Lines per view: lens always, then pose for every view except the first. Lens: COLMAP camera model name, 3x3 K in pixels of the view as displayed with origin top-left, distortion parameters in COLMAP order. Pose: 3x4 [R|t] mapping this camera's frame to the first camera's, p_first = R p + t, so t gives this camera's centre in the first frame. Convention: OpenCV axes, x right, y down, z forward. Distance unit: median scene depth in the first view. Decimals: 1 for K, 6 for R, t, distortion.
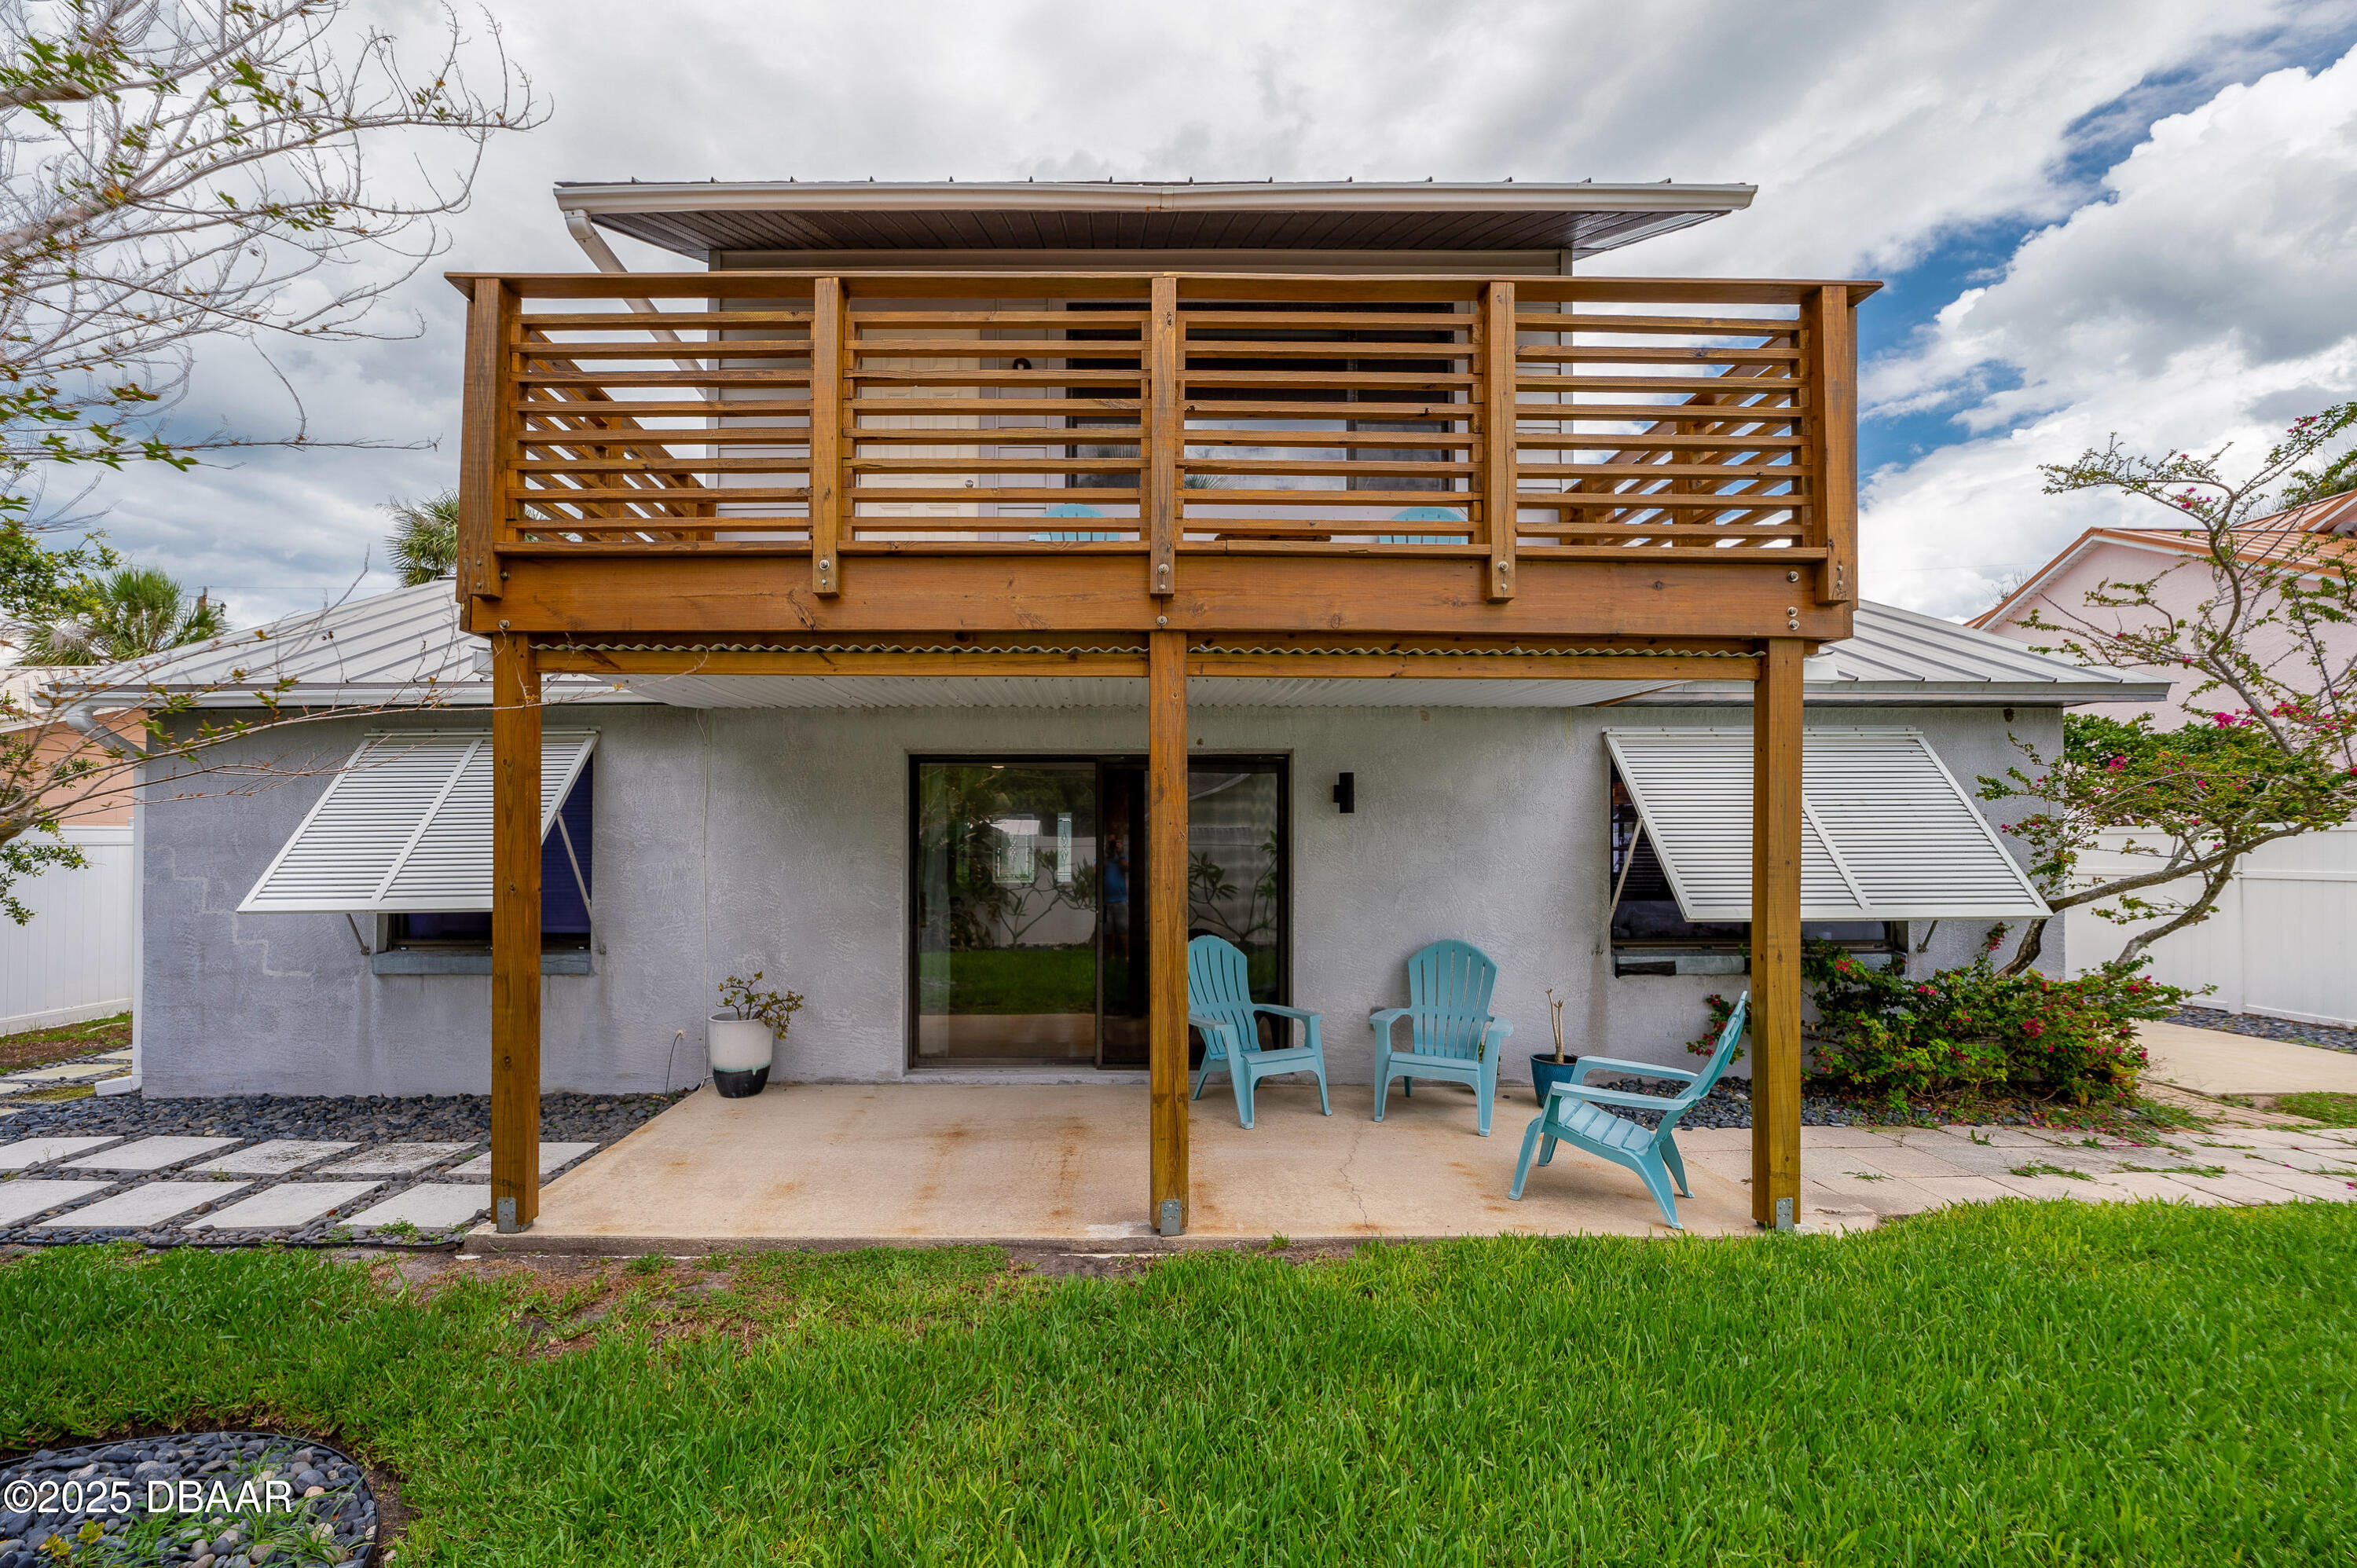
lens RADIAL K [[997.6, 0, 1155.0], [0, 997.6, 836.1], [0, 0, 1]] dist [-0.017251, 0.000155]
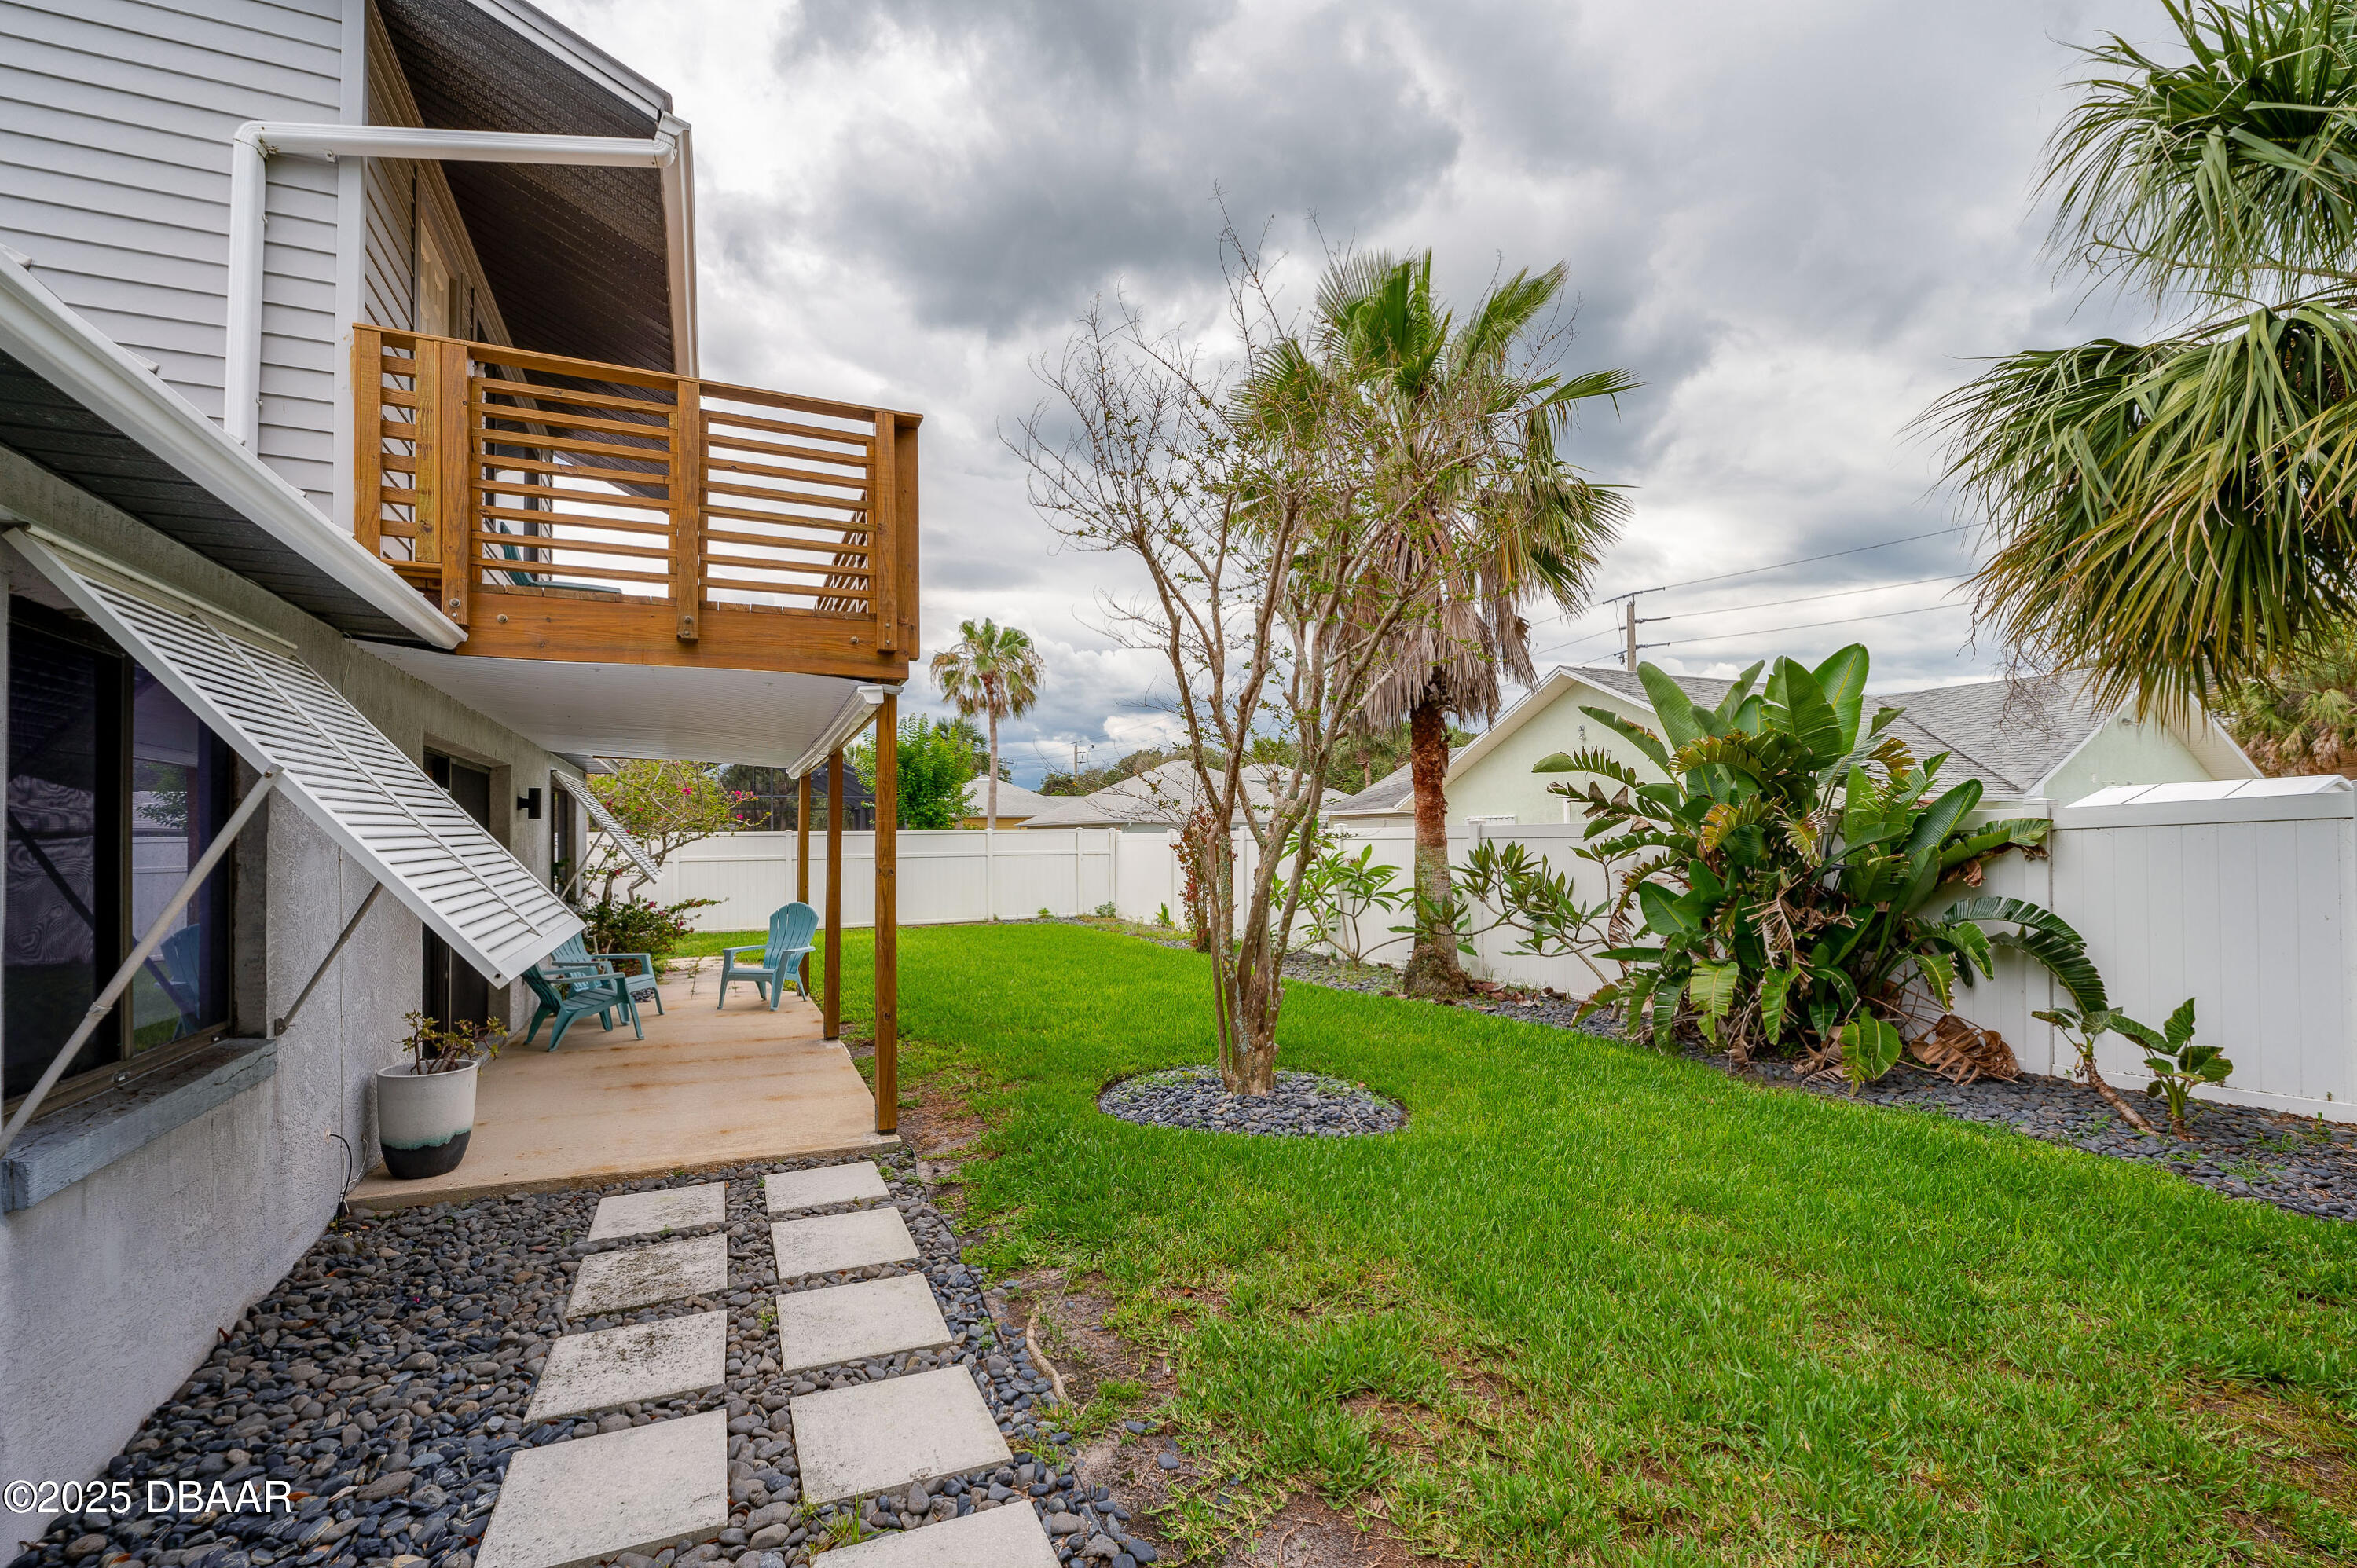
lens RADIAL K [[872.9, 0, 1177.2], [0, 872.9, 839.1], [0, 0, 1]] dist [0.000302, 0.000043]
pose [[-0.412836, -0.006953, 0.910779, -1.354859], [-0.011396, 0.999932, 0.002468, -0.003900], [-0.910734, -0.009360, -0.412887, 0.813487]]
